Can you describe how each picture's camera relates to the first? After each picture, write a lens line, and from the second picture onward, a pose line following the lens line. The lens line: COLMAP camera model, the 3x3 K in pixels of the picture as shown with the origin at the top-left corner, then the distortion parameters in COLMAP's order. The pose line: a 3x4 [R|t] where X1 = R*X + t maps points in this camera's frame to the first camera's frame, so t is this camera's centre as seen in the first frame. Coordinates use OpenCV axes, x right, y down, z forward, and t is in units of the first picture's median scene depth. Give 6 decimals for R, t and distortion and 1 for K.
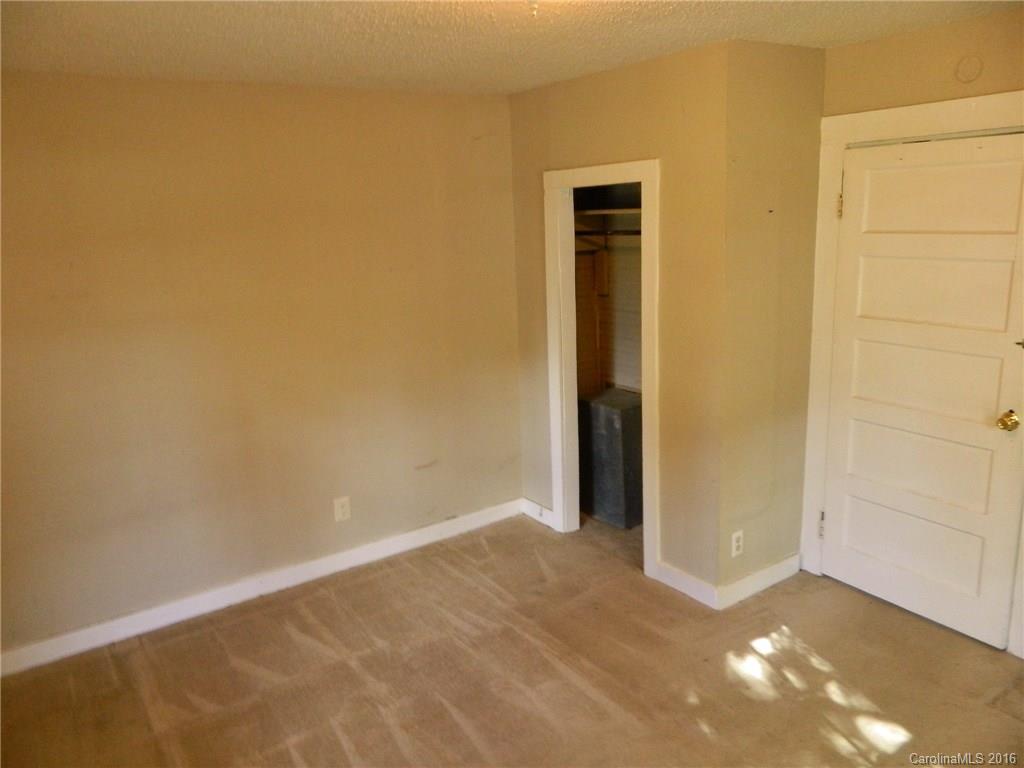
lens RADIAL K [[780.1, 0, 507.2], [0, 780.1, 379.4], [0, 0, 1]] dist [0.040649, 0.003017]
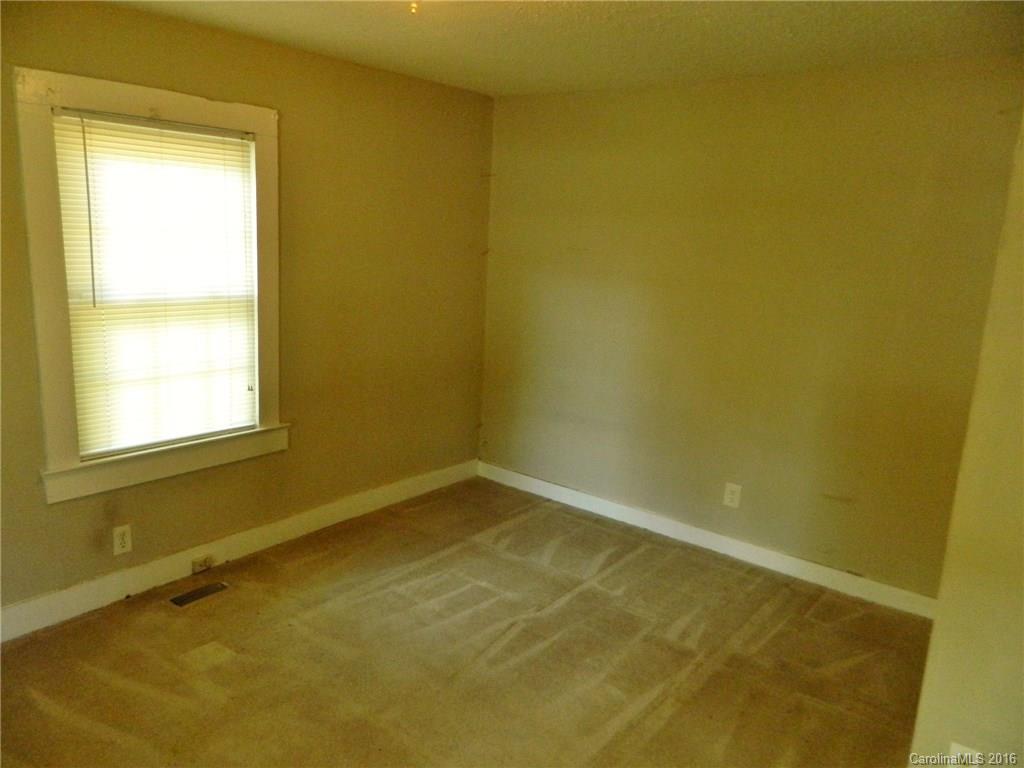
lens RADIAL K [[780.1, 0, 507.2], [0, 780.1, 379.4], [0, 0, 1]] dist [0.040649, 0.003017]
pose [[0.294111, 0.251942, -0.921968, 0.696856], [-0.265630, 0.948176, 0.174367, -0.087134], [0.918117, 0.193619, 0.345792, 0.417351]]
